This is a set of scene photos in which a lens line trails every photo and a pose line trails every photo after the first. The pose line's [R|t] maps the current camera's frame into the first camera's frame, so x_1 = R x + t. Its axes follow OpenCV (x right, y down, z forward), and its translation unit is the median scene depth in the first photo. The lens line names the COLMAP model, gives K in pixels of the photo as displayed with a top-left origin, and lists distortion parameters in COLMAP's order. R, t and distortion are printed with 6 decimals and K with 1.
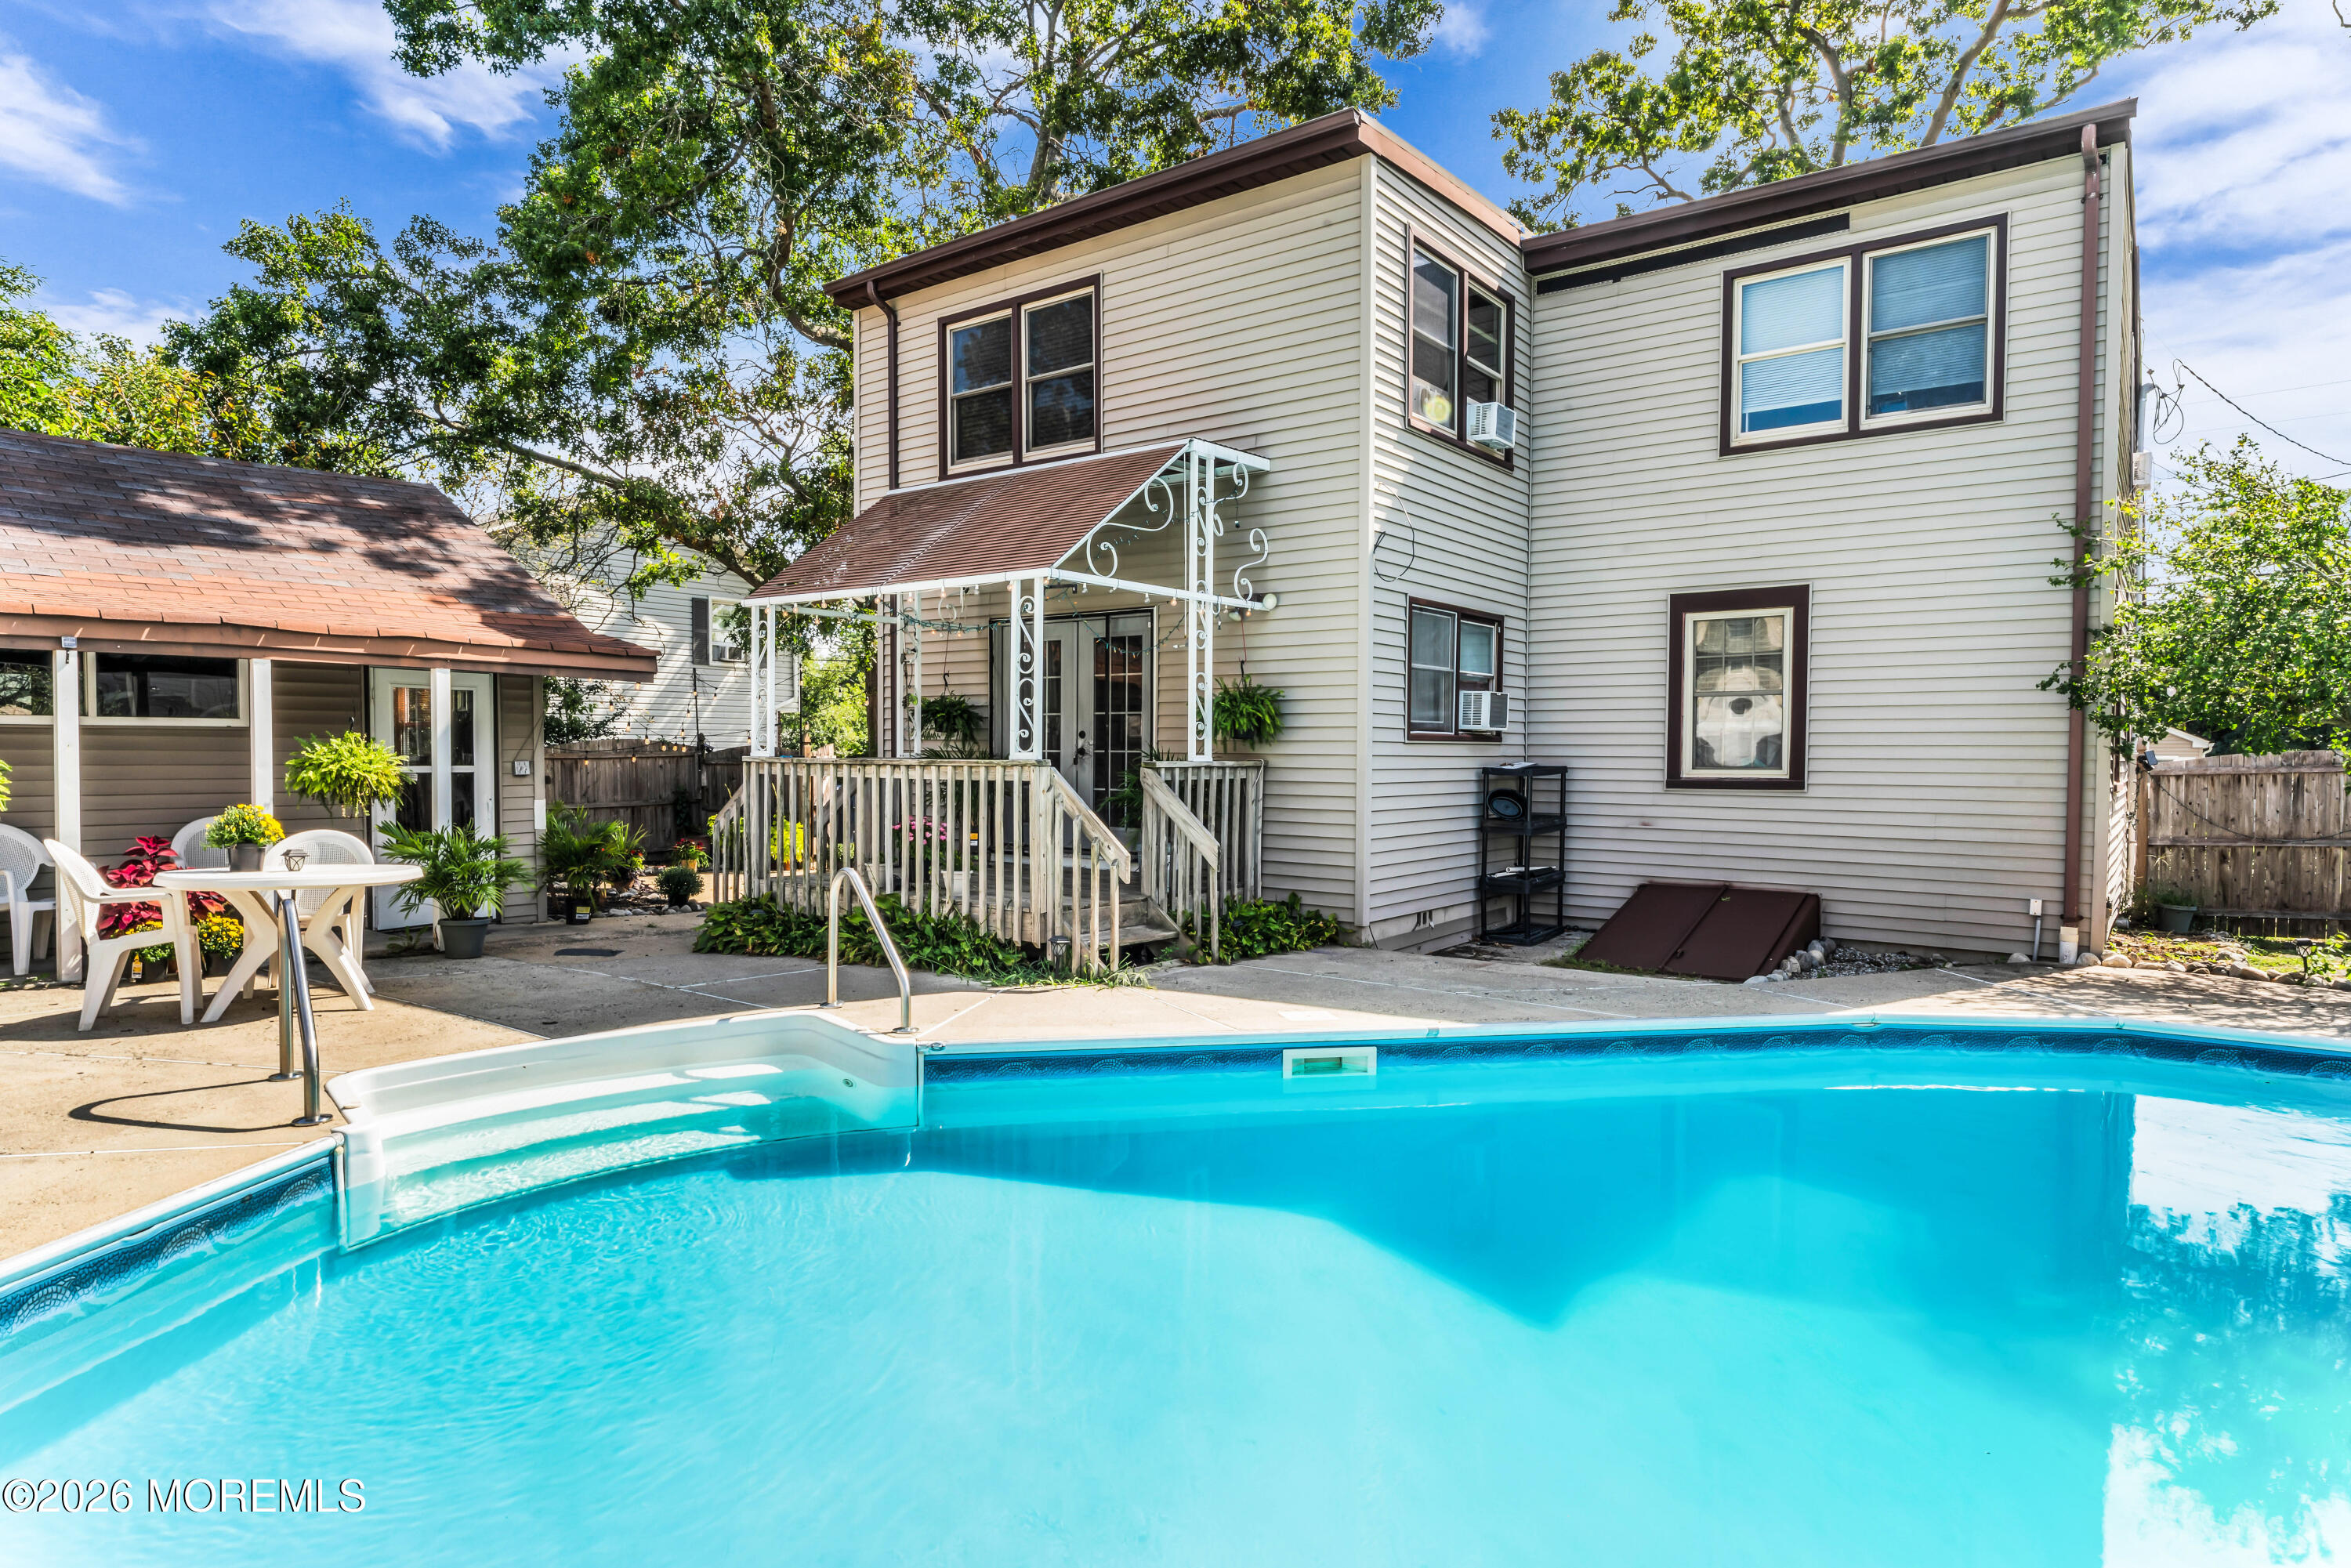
lens RADIAL K [[1308.7, 0, 1181.5], [0, 1308.7, 783.4], [0, 0, 1]] dist [0.002991, -0.001427]
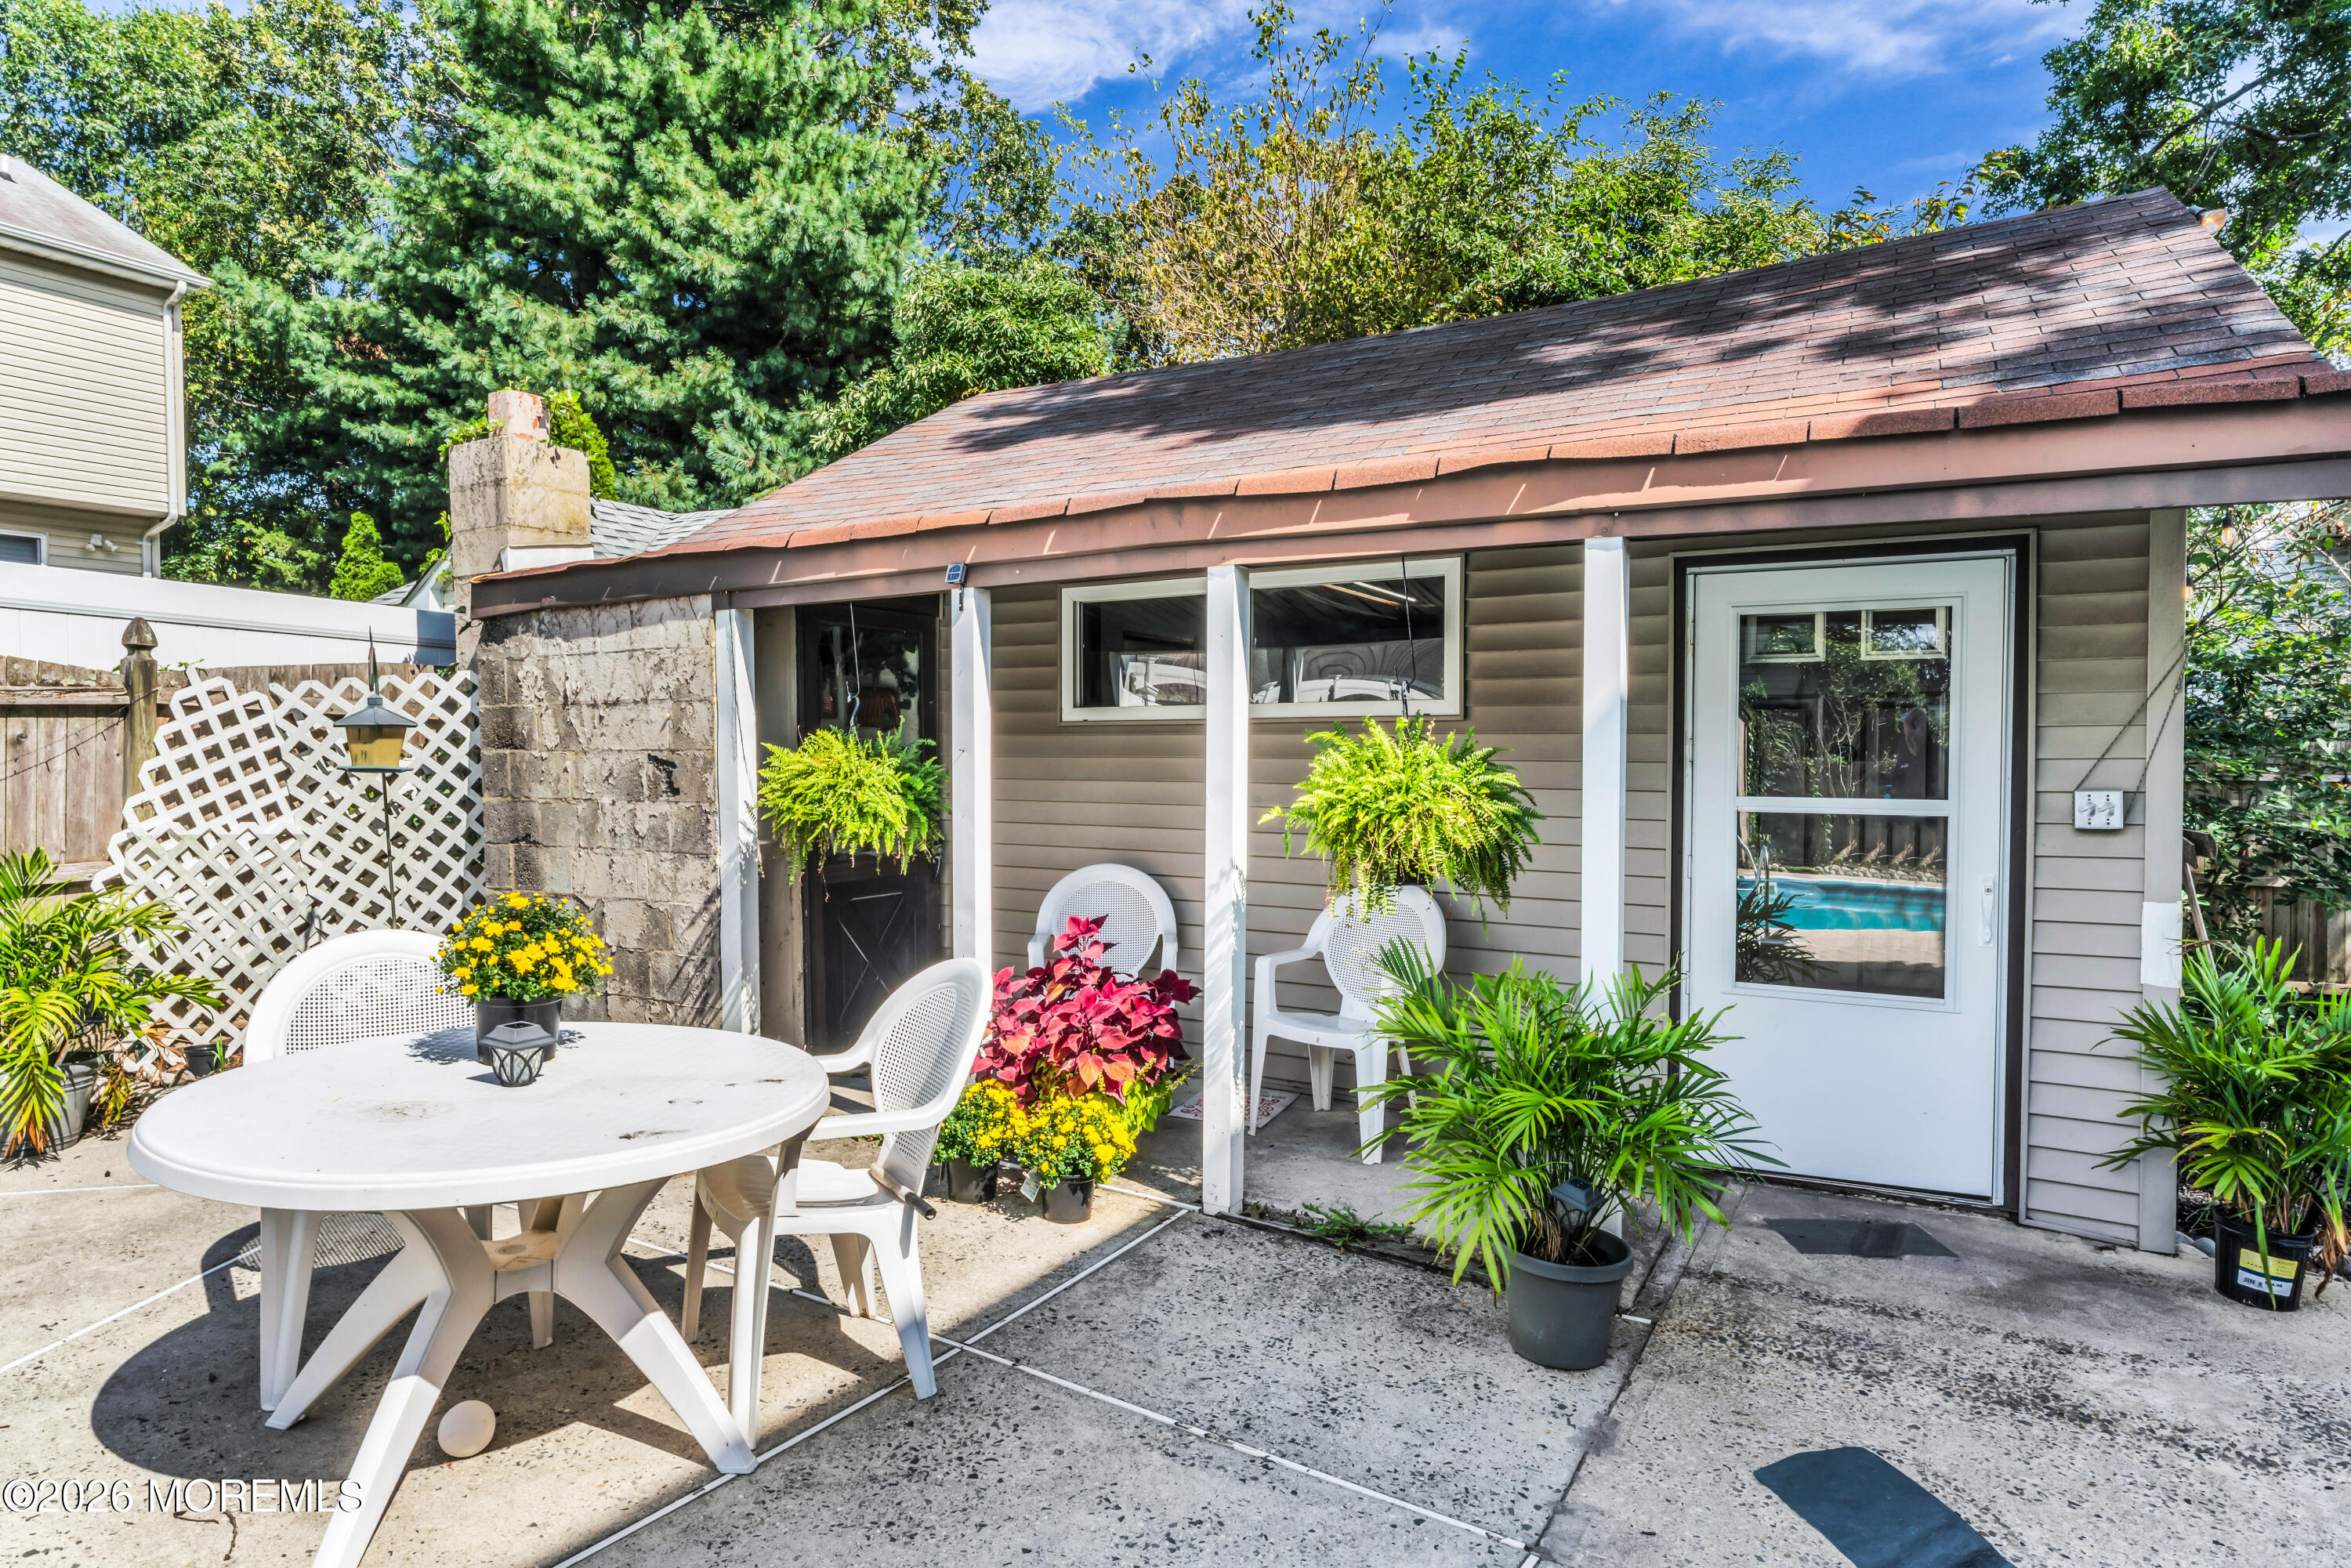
lens RADIAL K [[1308.7, 0, 1178.6], [0, 1308.7, 787.2], [0, 0, 1]] dist [0.002991, -0.001427]
pose [[0.090063, 0.016714, -0.995796, -0.201850], [-0.030930, 0.999424, 0.013977, -0.017673], [0.995456, 0.029541, 0.090528, 0.842557]]
